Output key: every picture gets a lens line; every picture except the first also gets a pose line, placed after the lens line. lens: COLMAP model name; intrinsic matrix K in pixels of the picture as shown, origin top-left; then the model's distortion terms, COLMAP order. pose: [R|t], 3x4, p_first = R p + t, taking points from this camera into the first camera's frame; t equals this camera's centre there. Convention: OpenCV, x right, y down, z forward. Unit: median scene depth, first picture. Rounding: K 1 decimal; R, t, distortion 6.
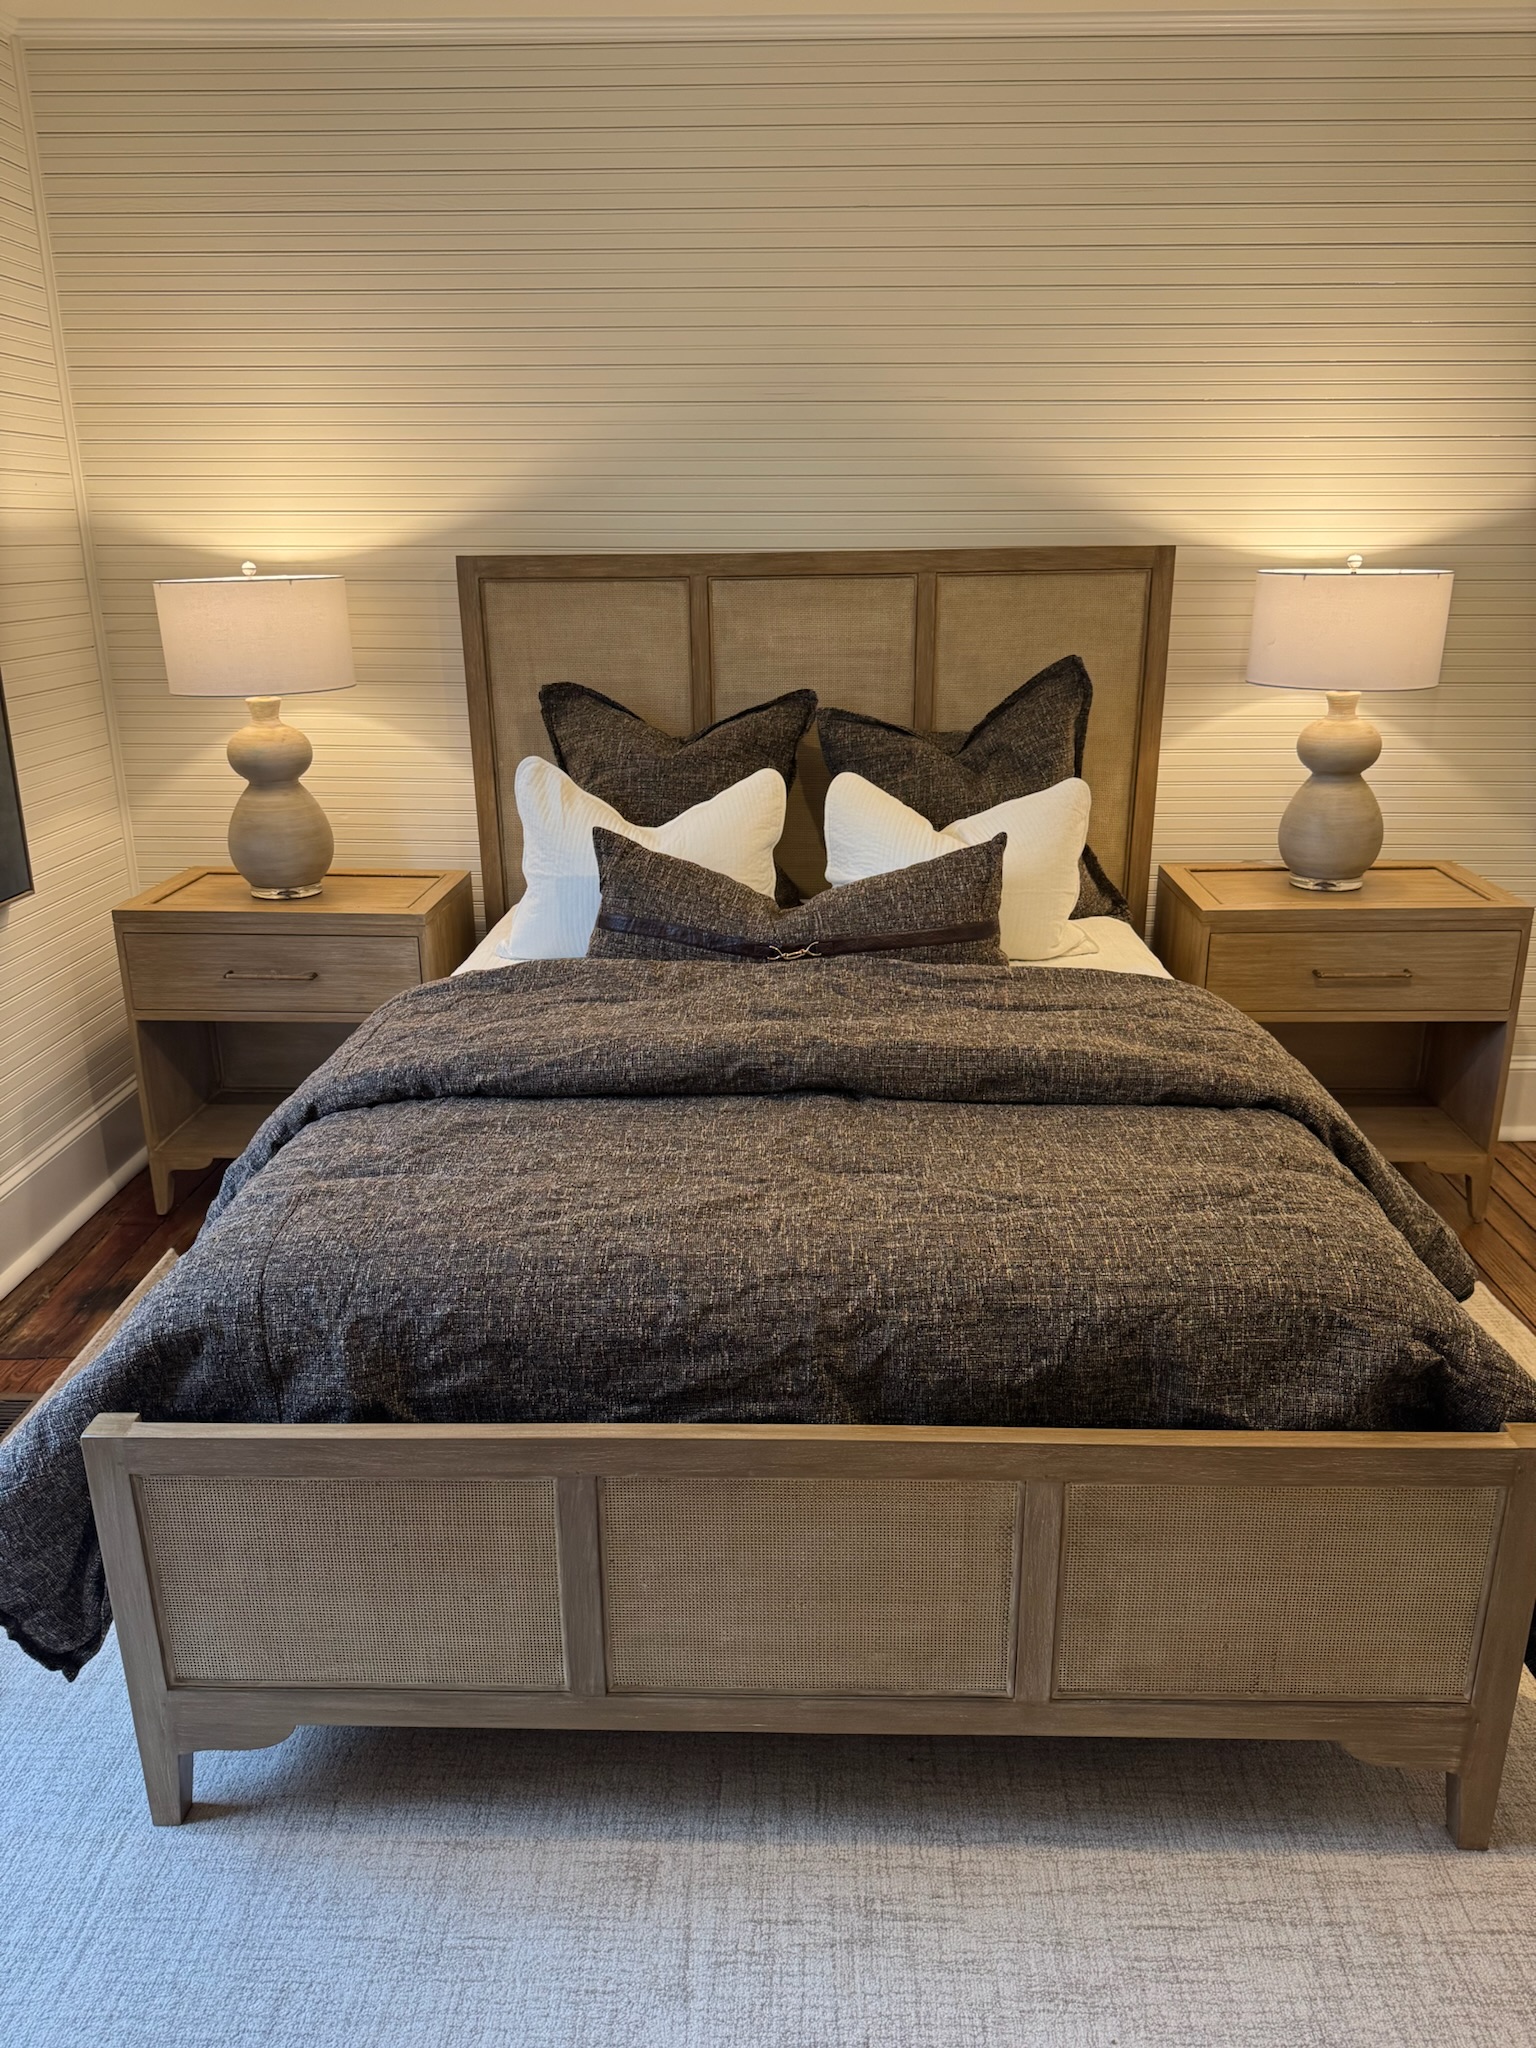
lens RADIAL K [[1485.4, 0, 755.1], [0, 1485.4, 1048.5], [0, 0, 1]] dist [0.143996, -0.244039]
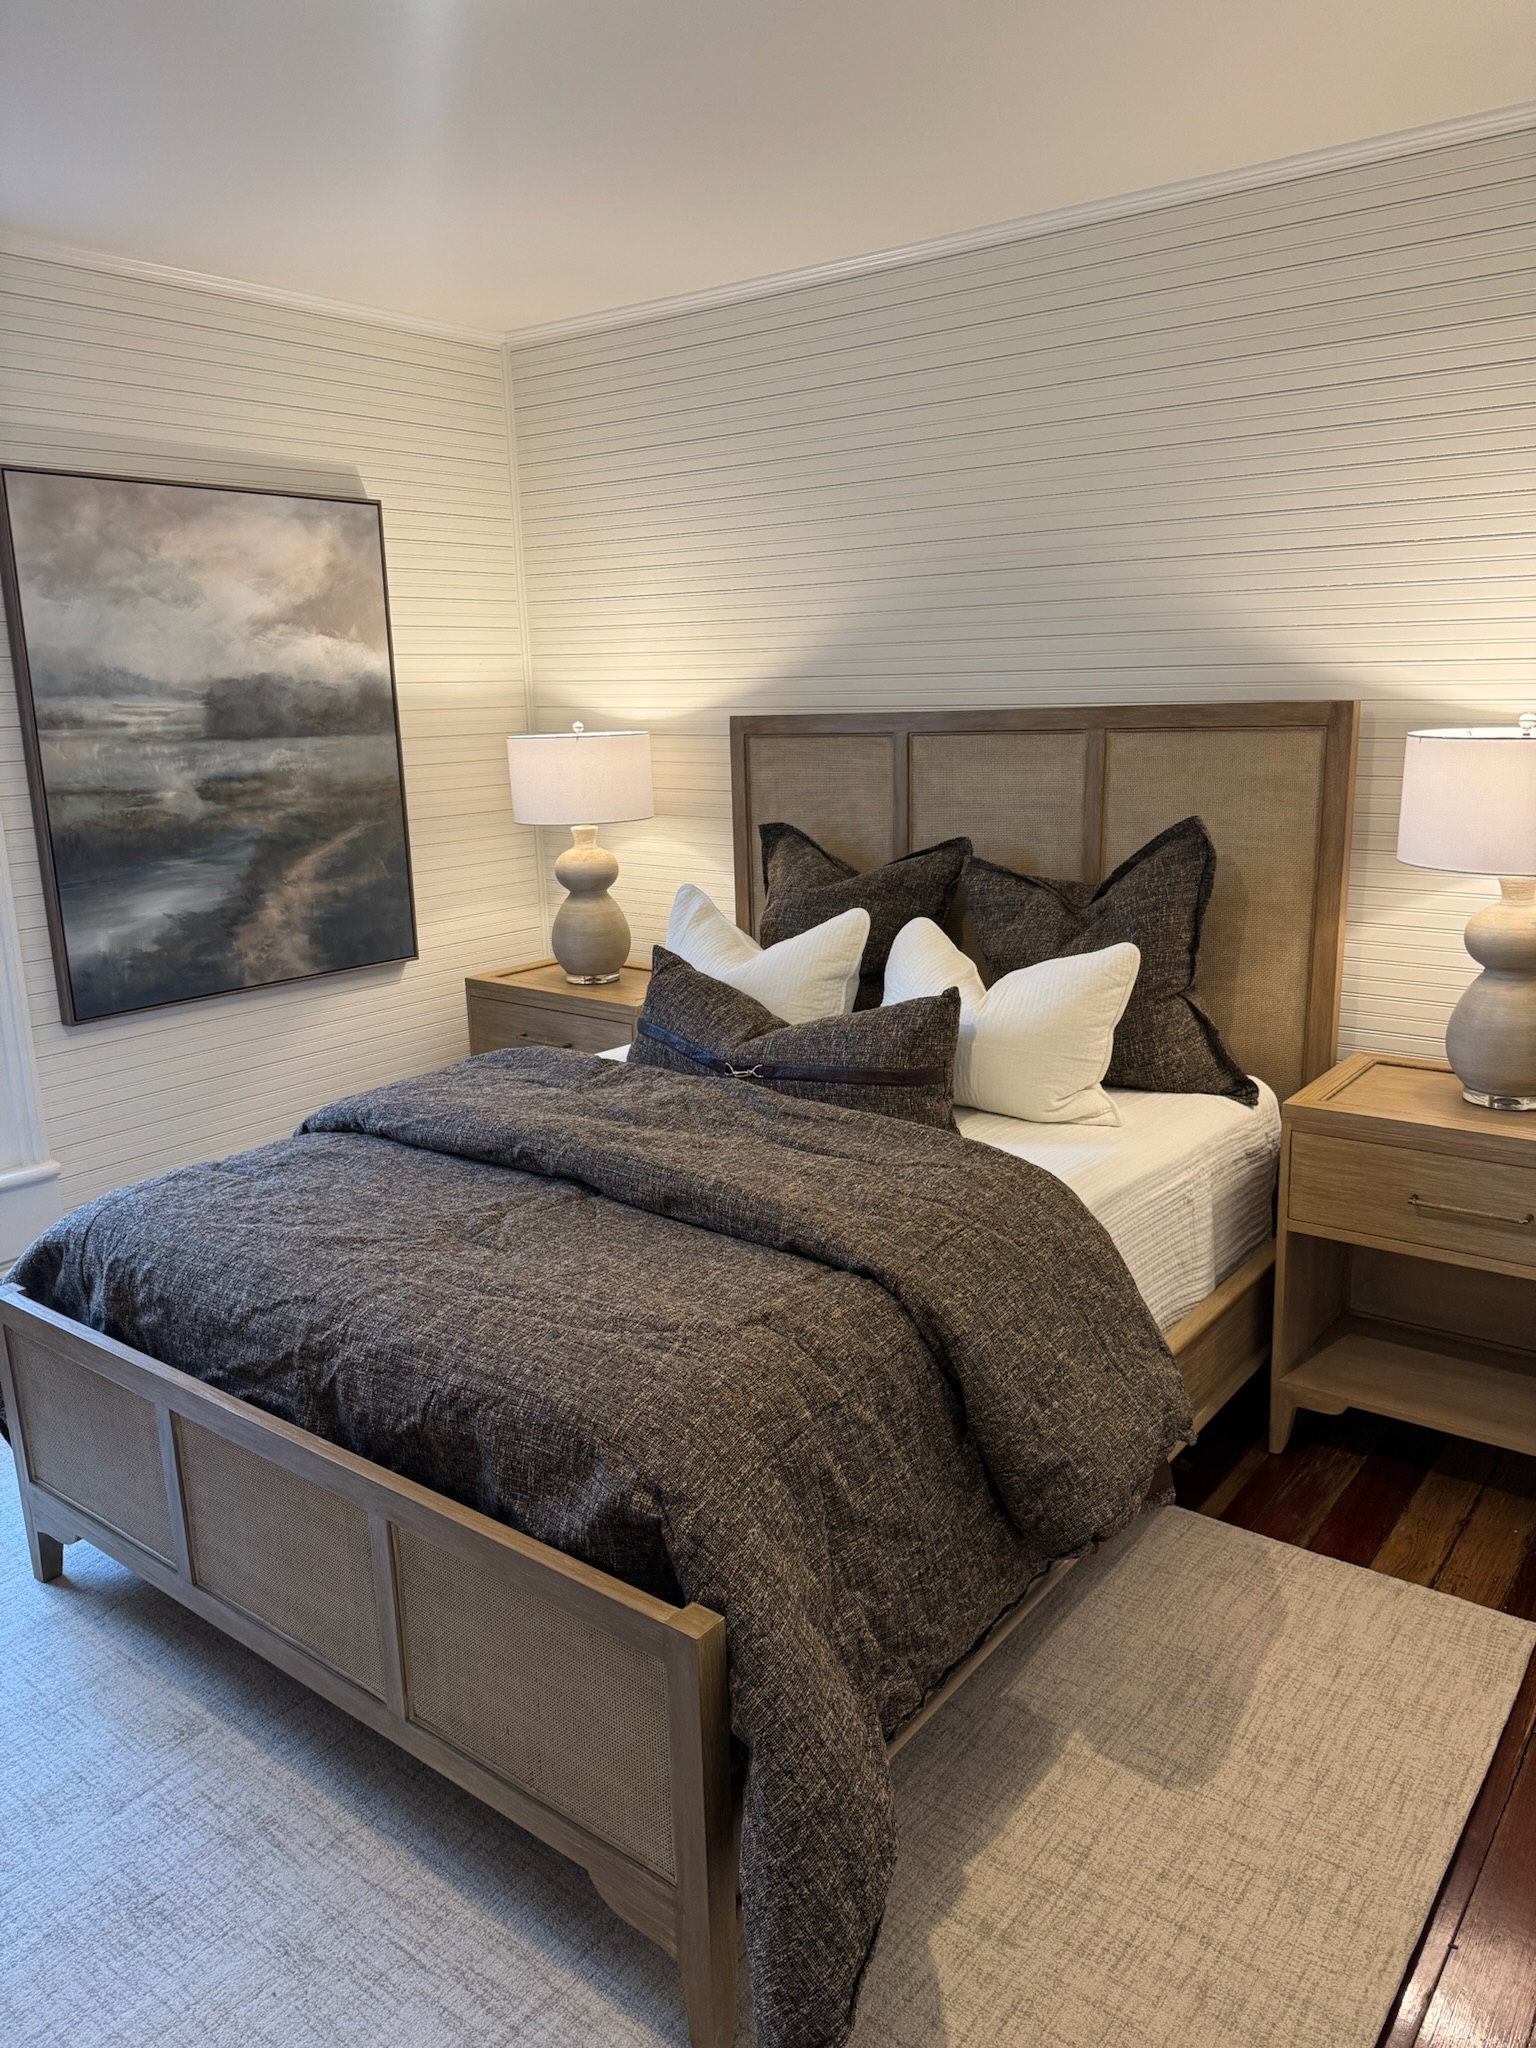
lens RADIAL K [[1485.4, 0, 755.1], [0, 1485.4, 1048.5], [0, 0, 1]] dist [0.143996, -0.244039]
pose [[0.796672, 0.131903, -0.589844, 0.568634], [-0.174278, 0.984579, -0.015213, -0.055400], [0.578741, 0.114917, 0.807374, 0.094355]]
